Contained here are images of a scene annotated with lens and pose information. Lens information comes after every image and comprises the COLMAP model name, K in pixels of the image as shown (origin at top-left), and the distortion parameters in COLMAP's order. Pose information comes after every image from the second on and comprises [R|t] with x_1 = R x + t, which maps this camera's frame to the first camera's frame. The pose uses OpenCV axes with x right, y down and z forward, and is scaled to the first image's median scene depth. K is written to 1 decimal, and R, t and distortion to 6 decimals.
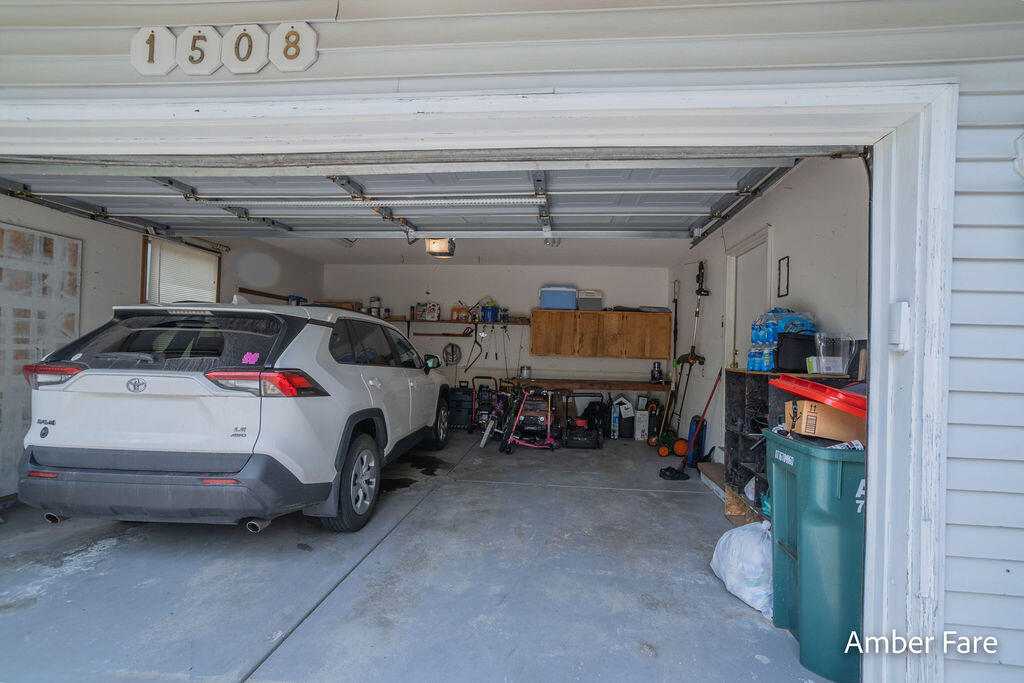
lens RADIAL K [[449.8, 0, 512.0], [0, 449.8, 341.5], [0, 0, 1]] dist [-0.000599, 0.000054]
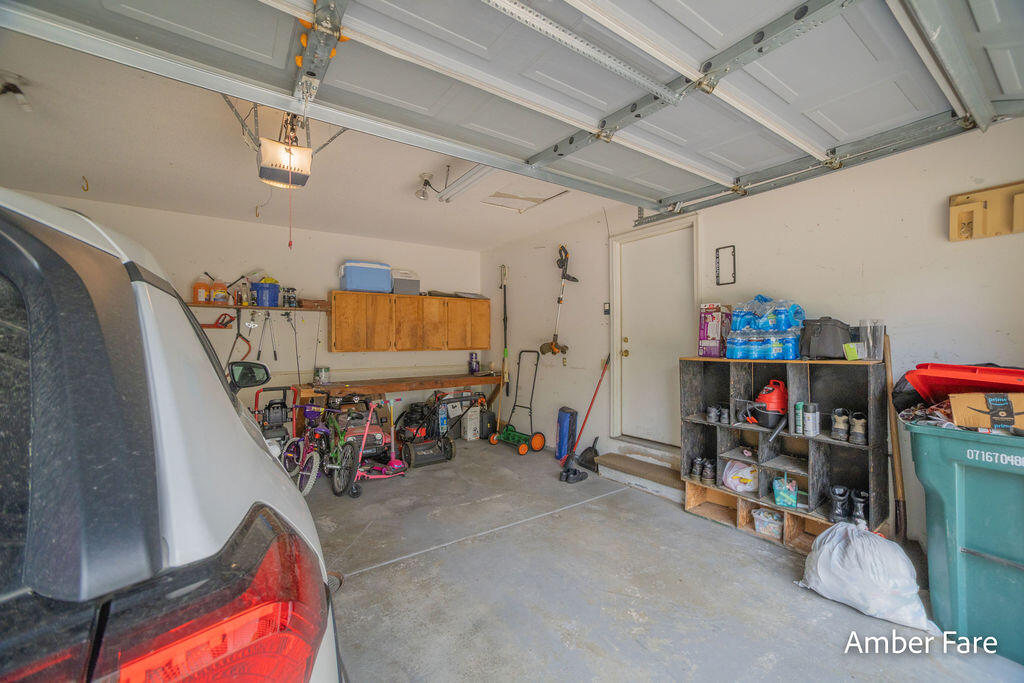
lens RADIAL K [[426.8, 0, 512.0], [0, 426.8, 341.5], [0, 0, 1]] dist [-0.002443, -0.000090]
pose [[0.764409, -0.035443, 0.643757, -0.190228], [0.017942, 0.999271, 0.033712, -0.005519], [-0.644482, -0.014220, 0.764487, 0.278827]]
